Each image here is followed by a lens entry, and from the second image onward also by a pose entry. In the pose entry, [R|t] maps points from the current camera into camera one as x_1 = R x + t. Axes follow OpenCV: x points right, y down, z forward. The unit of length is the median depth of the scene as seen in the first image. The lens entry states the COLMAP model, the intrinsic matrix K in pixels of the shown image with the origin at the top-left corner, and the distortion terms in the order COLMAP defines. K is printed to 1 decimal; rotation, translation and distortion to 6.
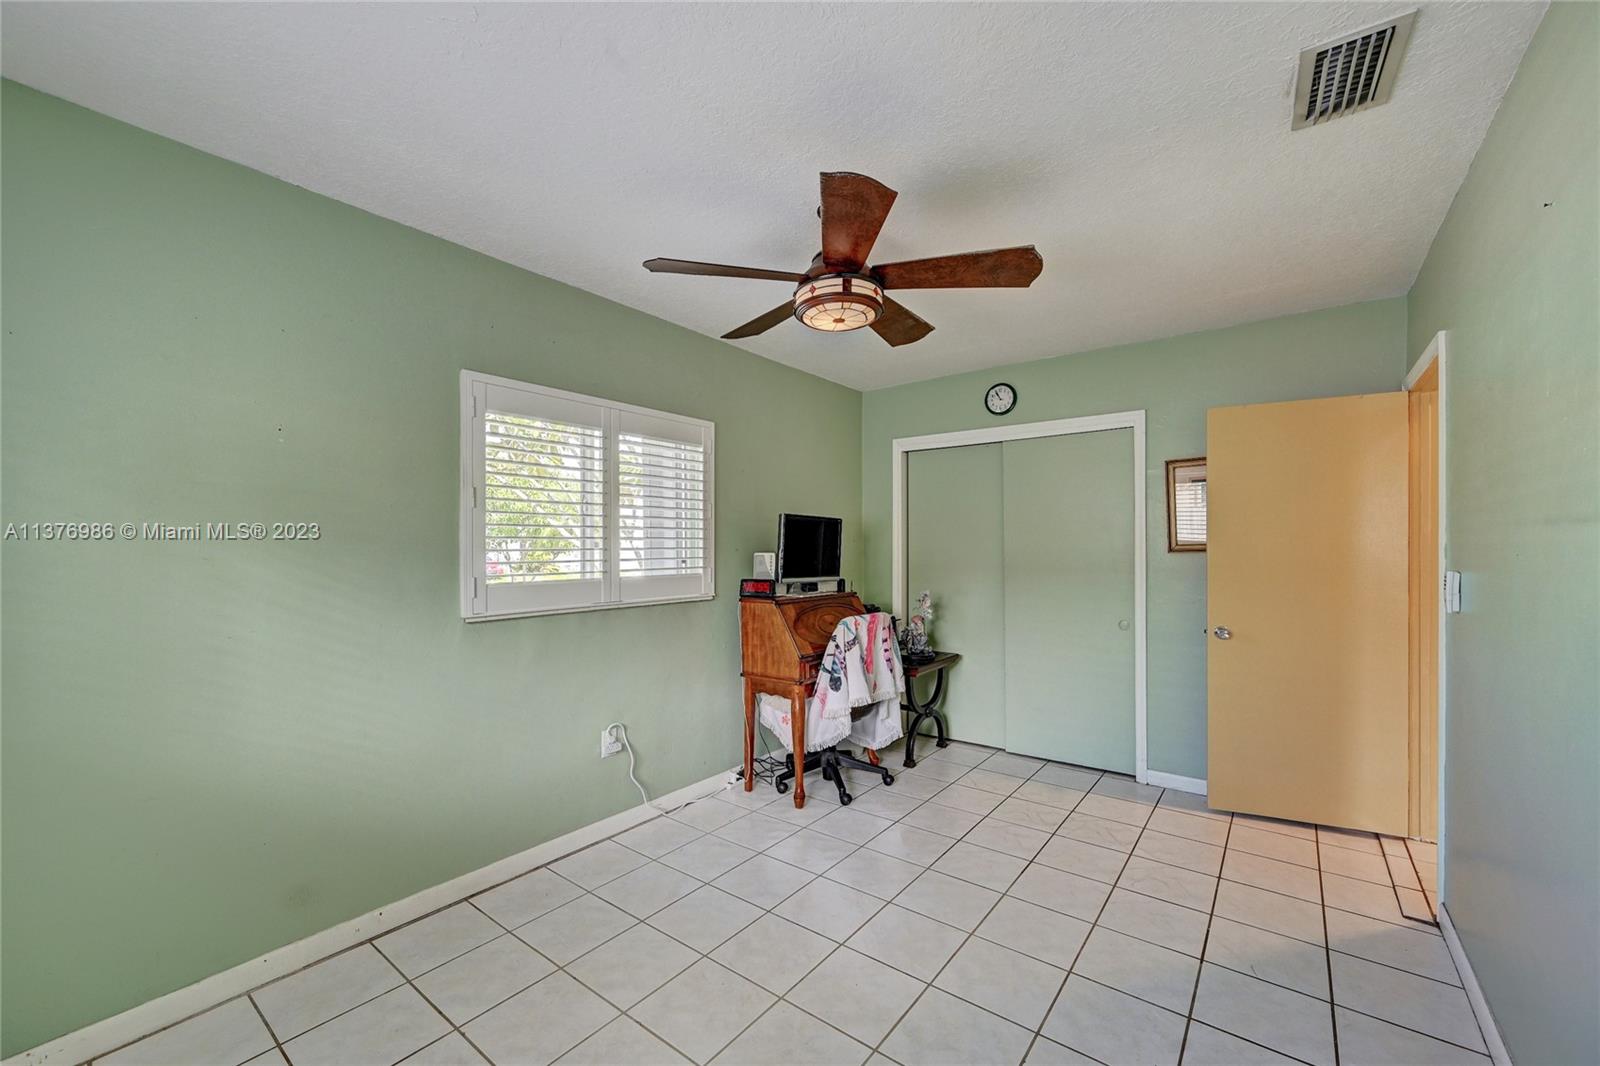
lens RADIAL K [[635.0, 0, 795.1], [0, 635.0, 542.2], [0, 0, 1]] dist [0.001094, -0.000577]
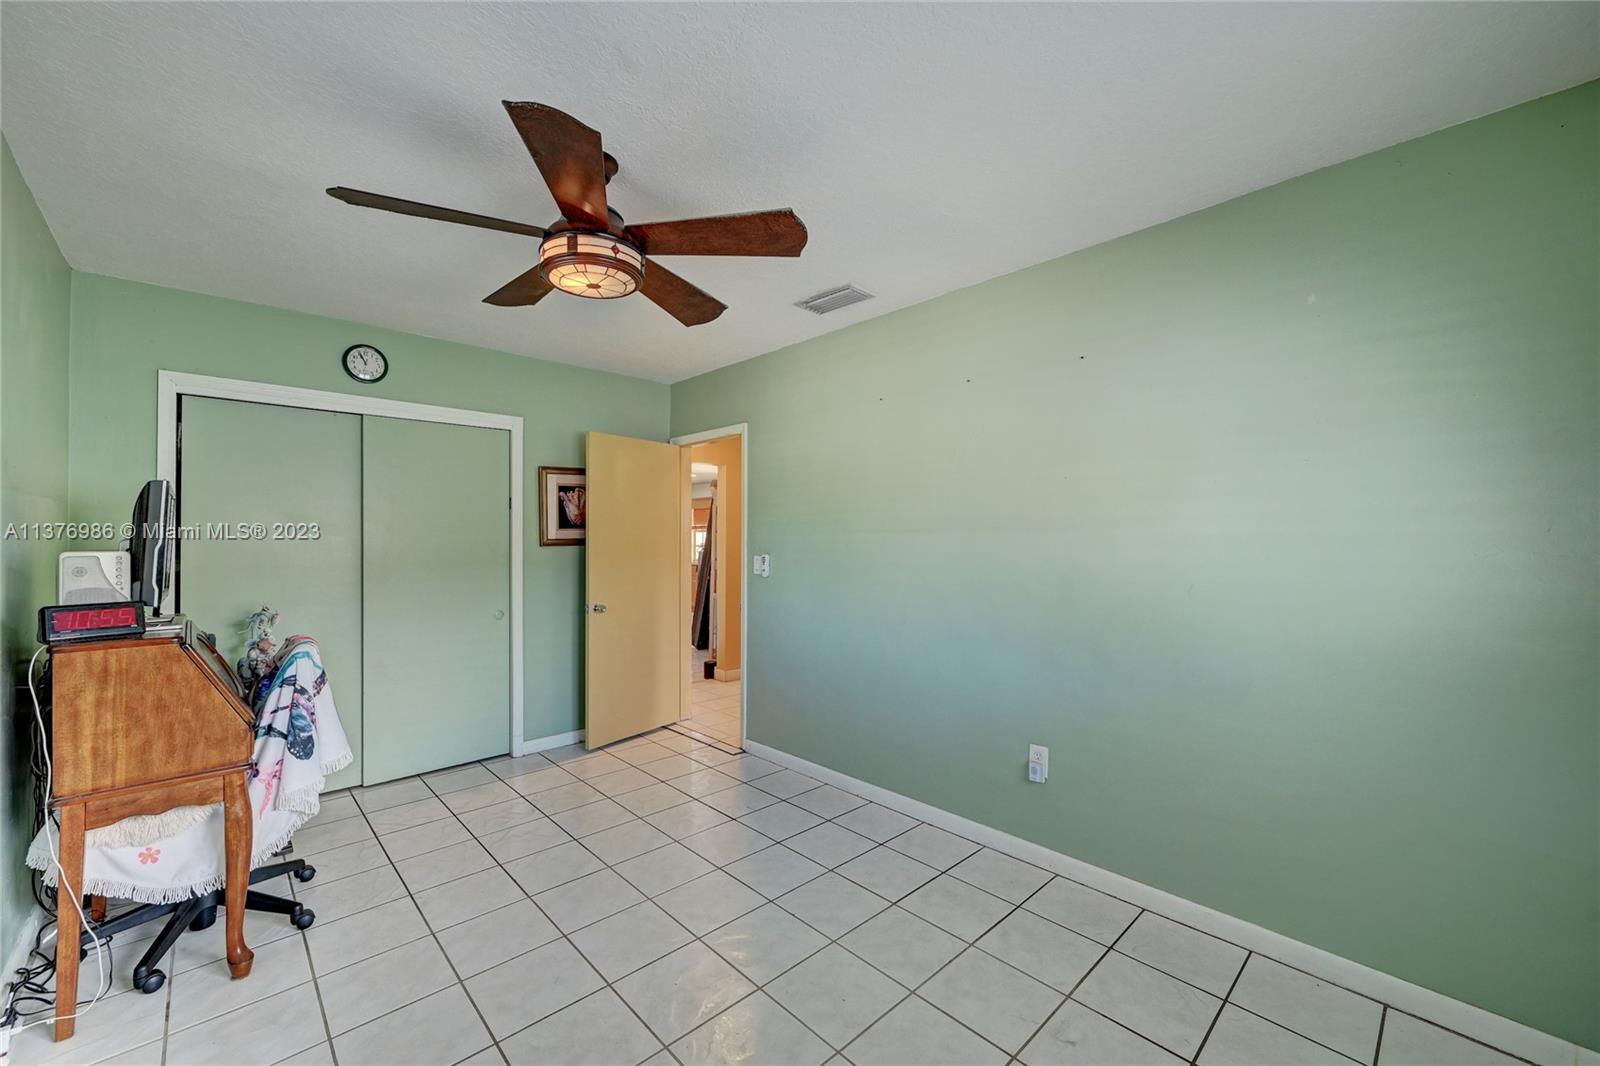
lens RADIAL K [[635.0, 0, 790.6], [0, 635.0, 526.2], [0, 0, 1]] dist [0.001094, -0.000577]
pose [[0.161311, 0.023811, 0.986616, -0.495601], [-0.007385, 0.999710, -0.022920, 0.003756], [-0.986876, -0.003589, 0.161440, 0.381961]]
